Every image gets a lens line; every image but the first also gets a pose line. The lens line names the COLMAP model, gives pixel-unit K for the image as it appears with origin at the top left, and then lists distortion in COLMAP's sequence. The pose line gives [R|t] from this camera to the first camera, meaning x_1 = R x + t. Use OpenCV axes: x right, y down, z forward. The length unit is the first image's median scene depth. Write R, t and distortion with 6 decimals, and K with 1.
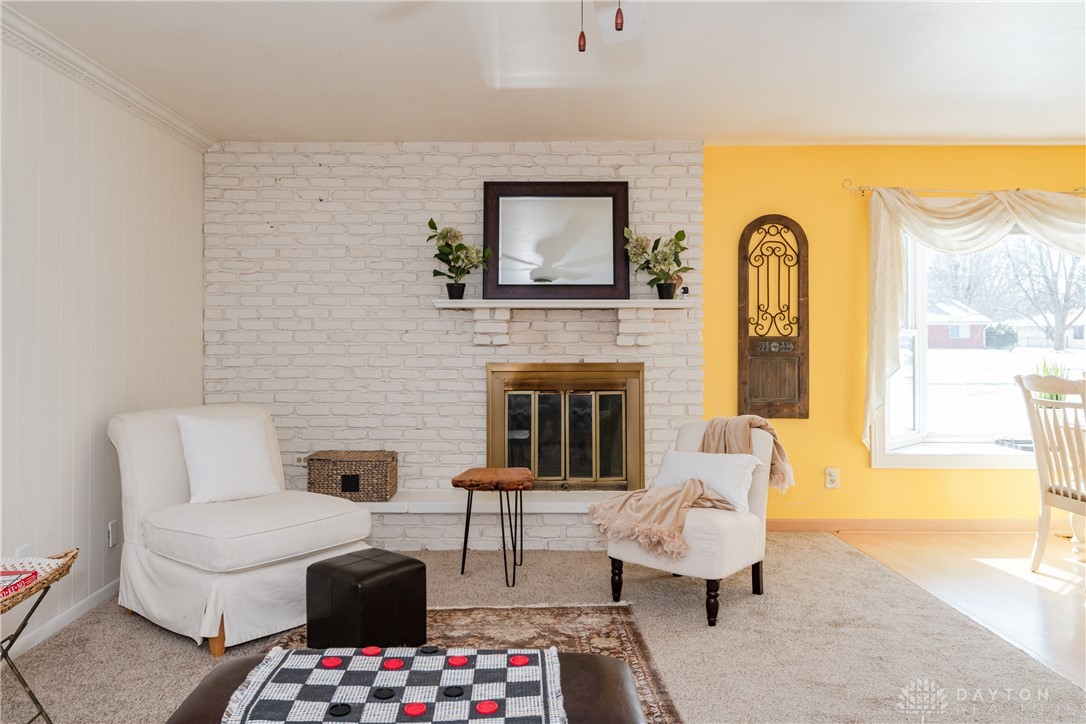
lens RADIAL K [[832.4, 0, 543.0], [0, 832.4, 353.3], [0, 0, 1]] dist [0.013903, 0.008794]
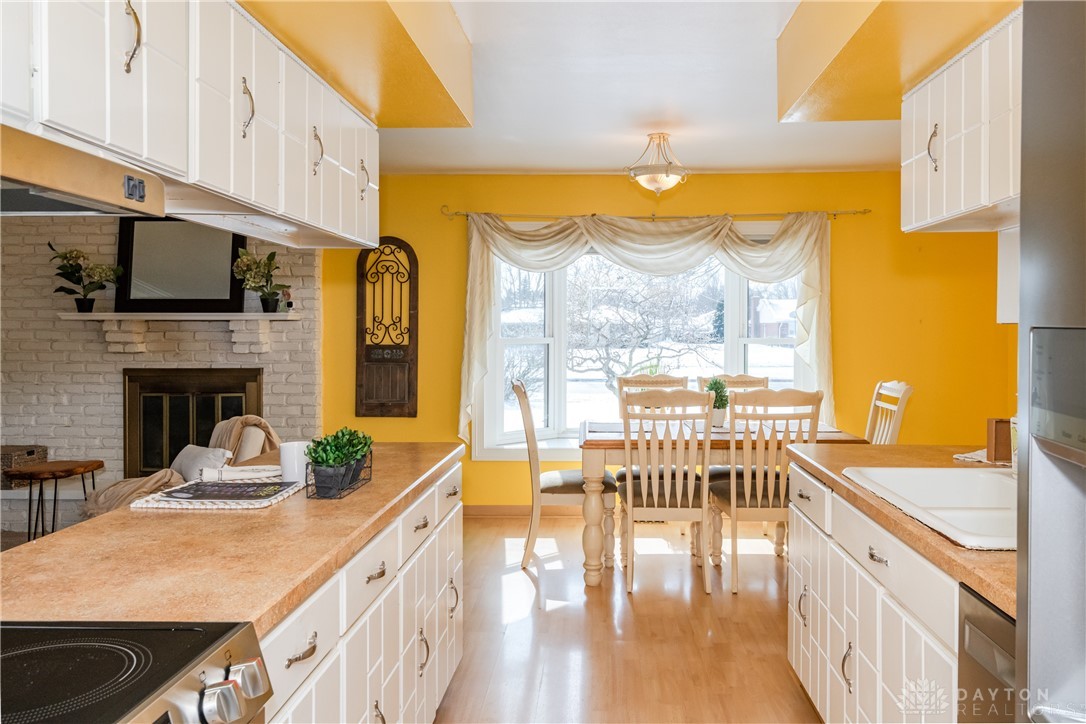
lens RADIAL K [[780.7, 0, 542.9], [0, 780.7, 366.3], [0, 0, 1]] dist [-0.005312, 0.005527]
pose [[1.000000, -0.000863, 0.000406, 0.489940], [0.000858, 0.999923, 0.012401, -0.003982], [-0.000416, -0.012401, 0.999923, -0.058451]]
